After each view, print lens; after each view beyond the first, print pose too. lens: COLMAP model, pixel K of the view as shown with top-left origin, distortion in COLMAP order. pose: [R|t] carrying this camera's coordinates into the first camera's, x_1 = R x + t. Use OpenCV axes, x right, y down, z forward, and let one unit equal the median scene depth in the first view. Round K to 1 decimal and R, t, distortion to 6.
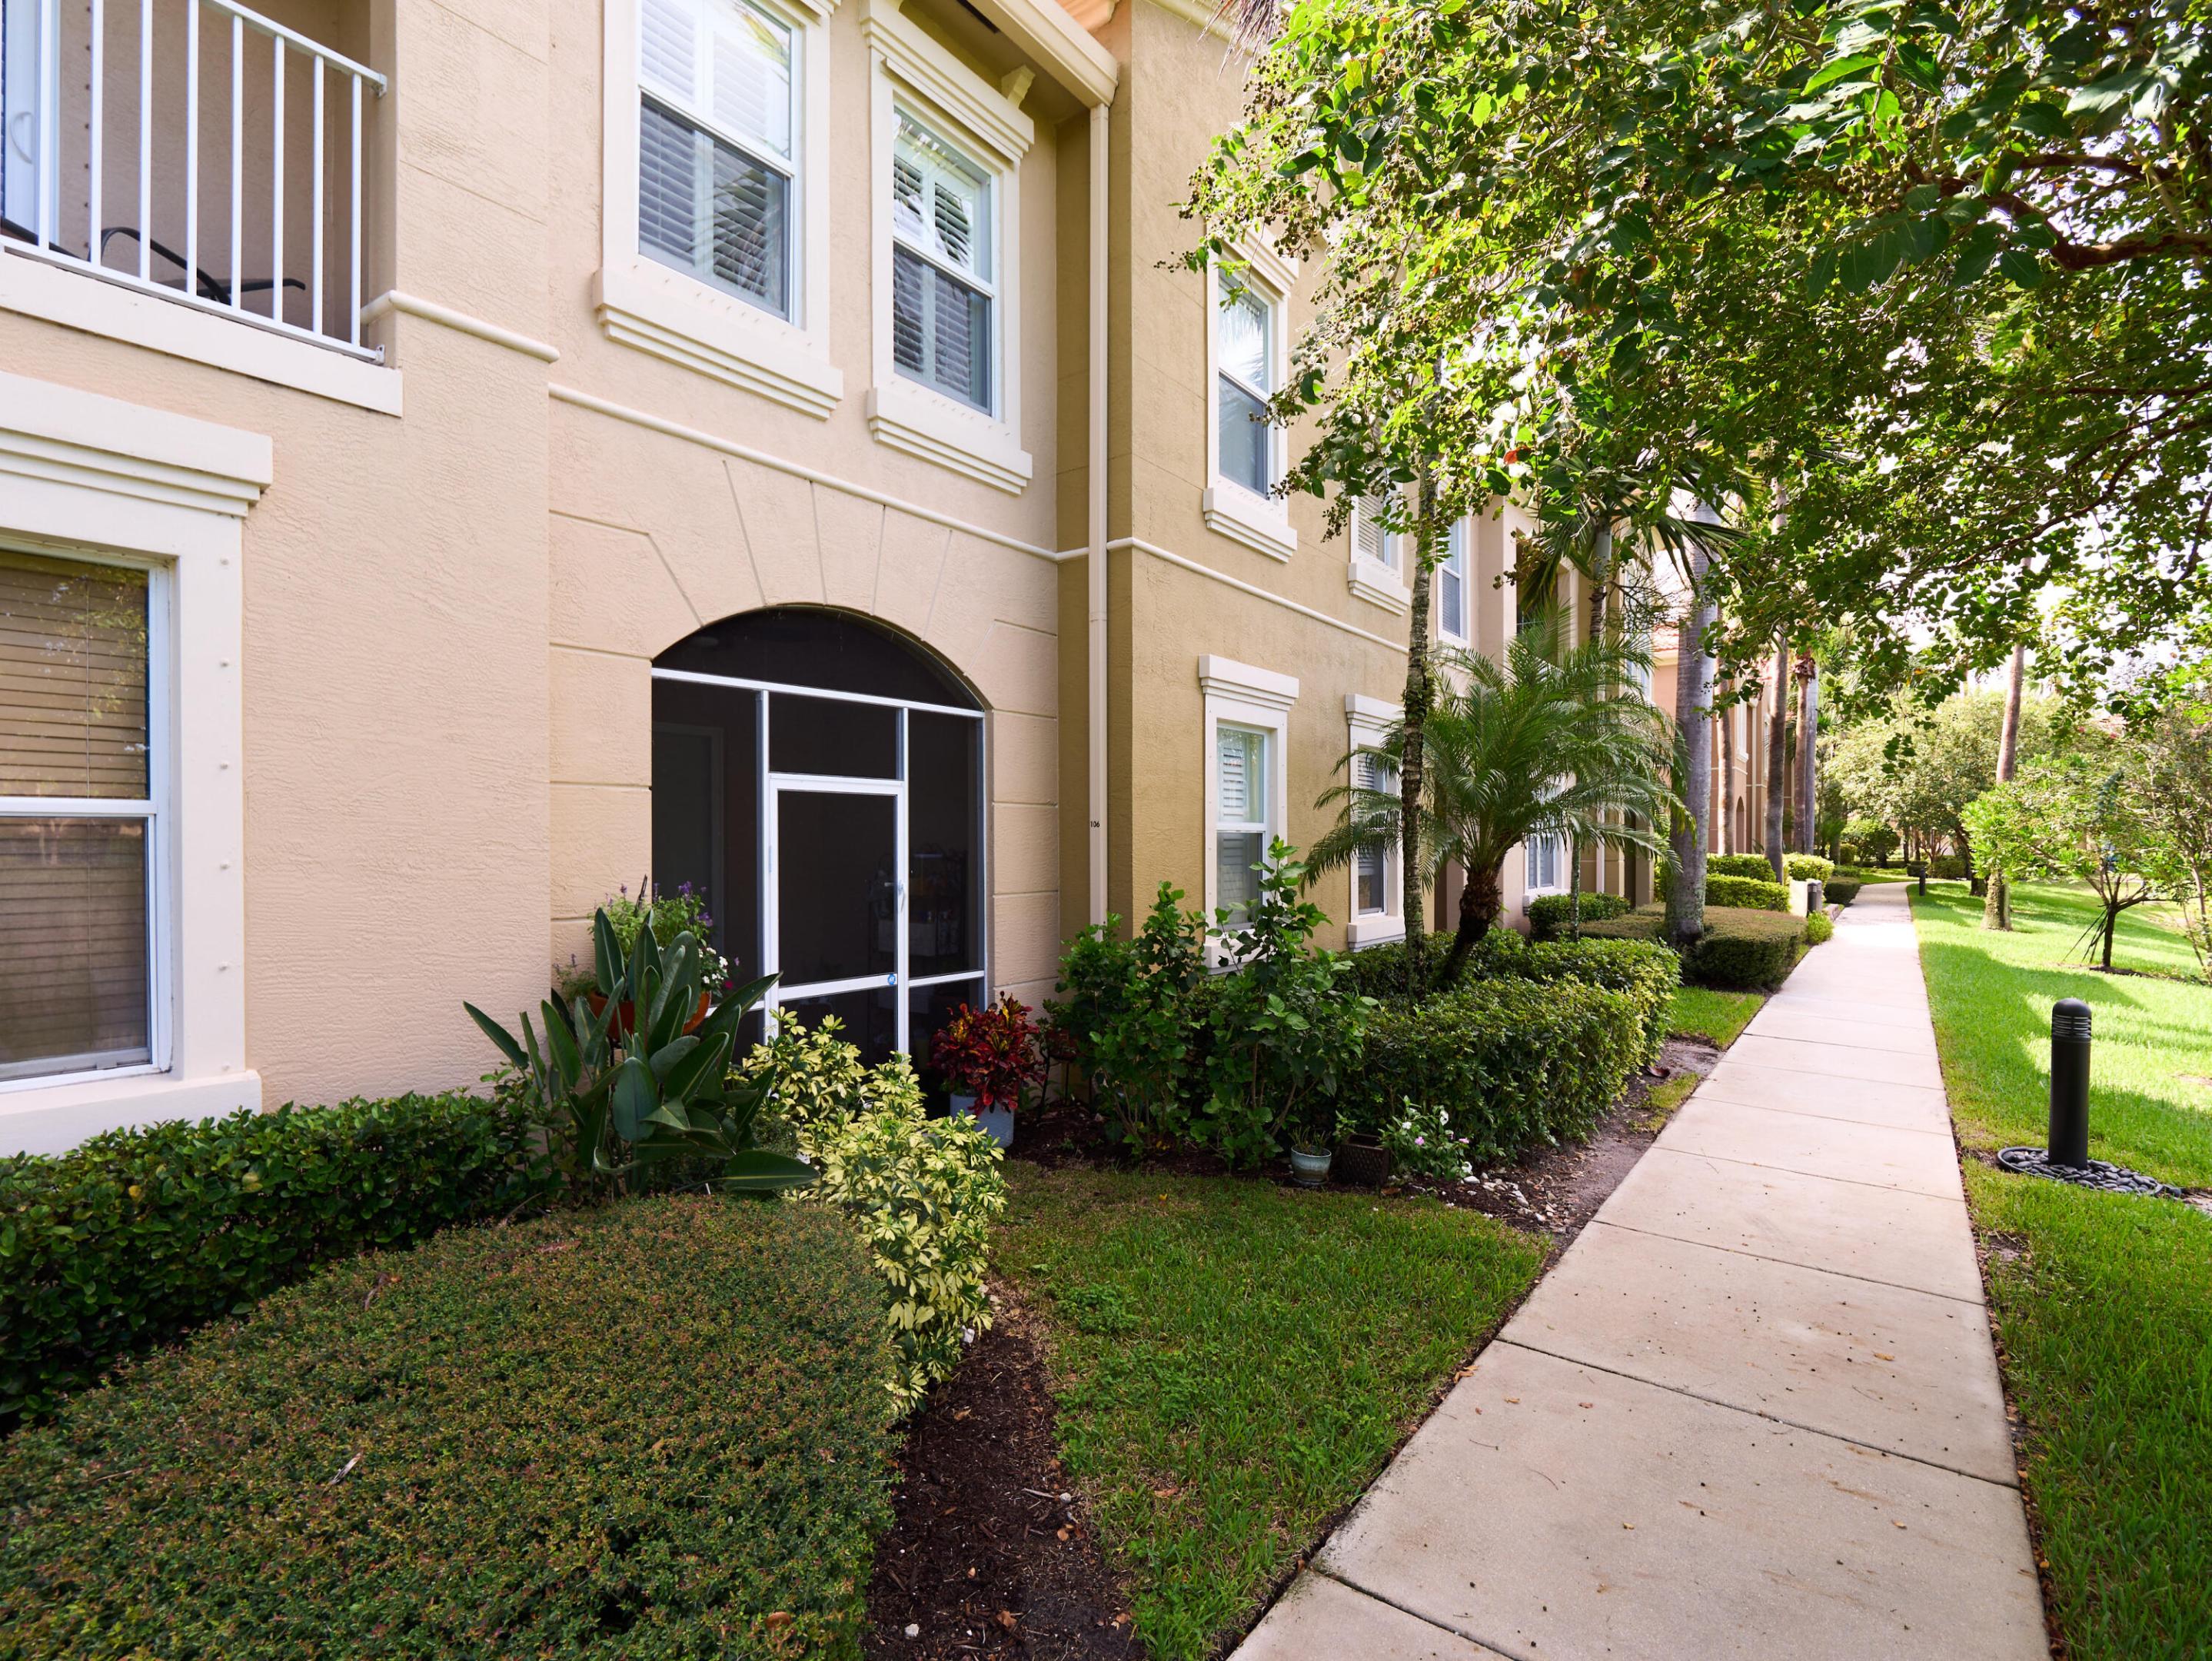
lens RADIAL K [[1057.4, 0, 1100.8], [0, 1057.4, 837.8], [0, 0, 1]] dist [-0.013245, -0.000043]
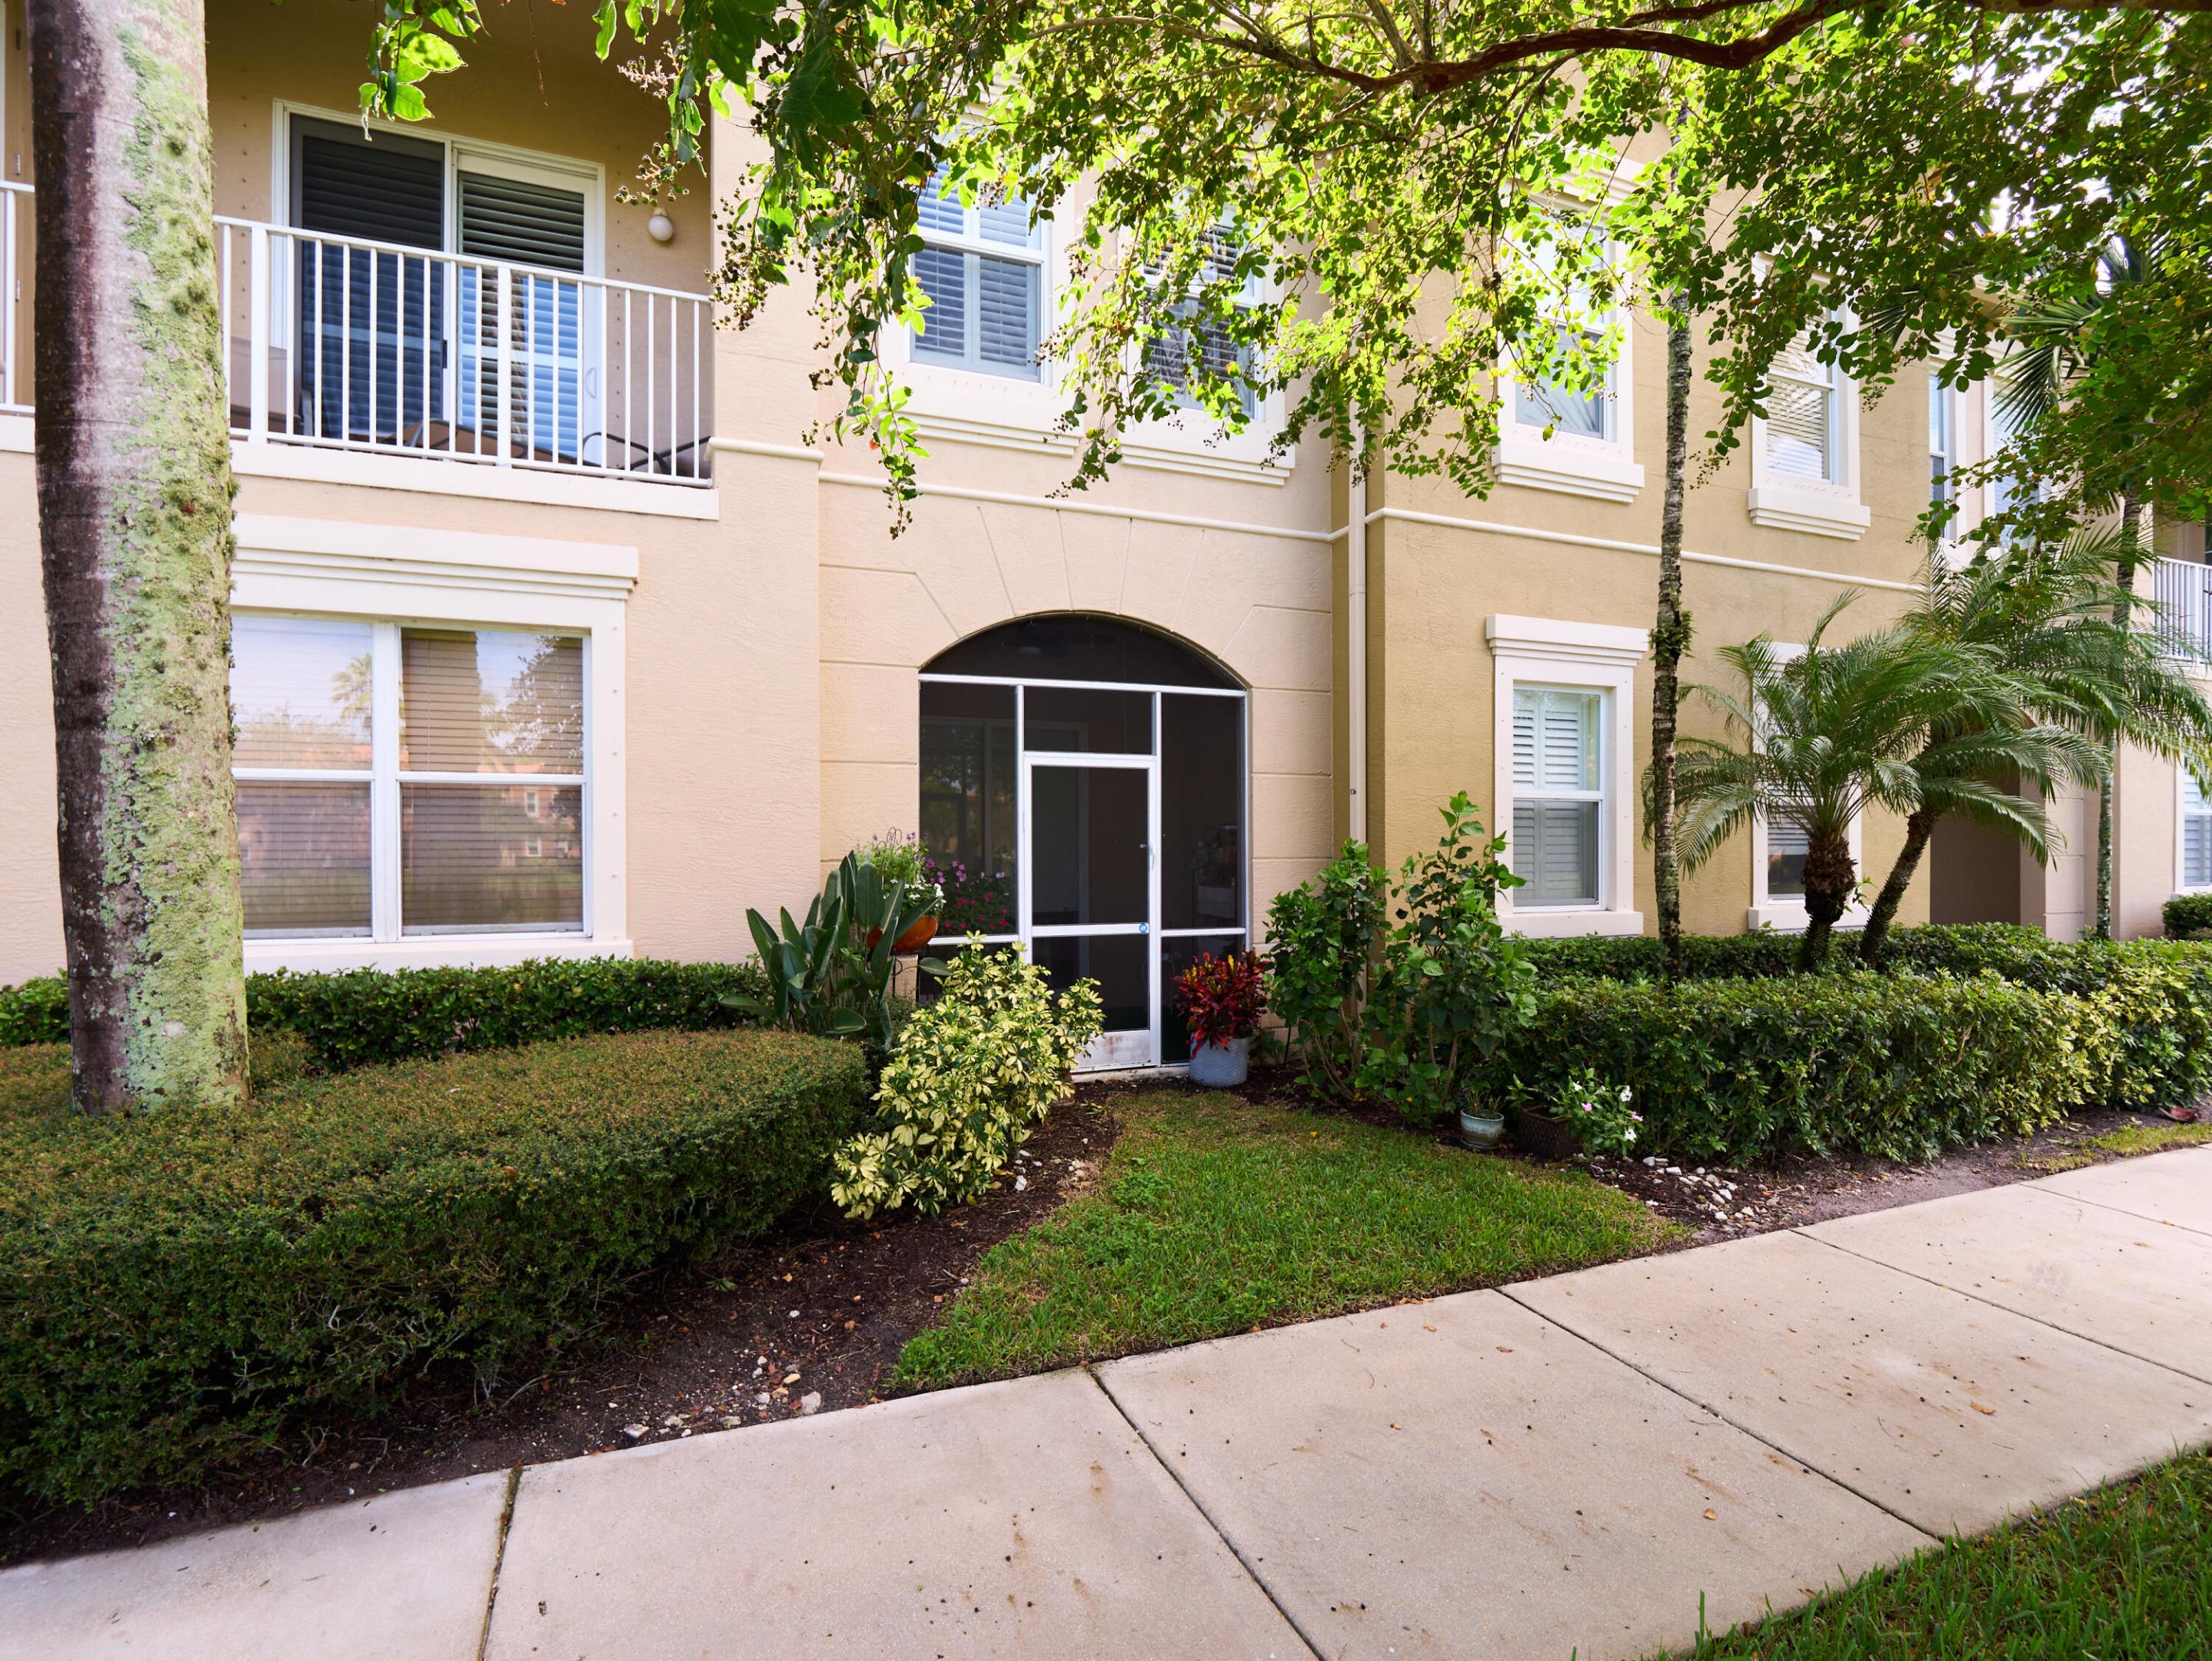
lens RADIAL K [[1057.4, 0, 1100.8], [0, 1057.4, 837.8], [0, 0, 1]] dist [-0.013245, -0.000043]
pose [[0.856181, -0.006073, -0.516640, 0.402329], [0.004732, 0.999981, -0.003914, 0.044769], [0.516654, 0.000906, 0.856194, -0.012173]]
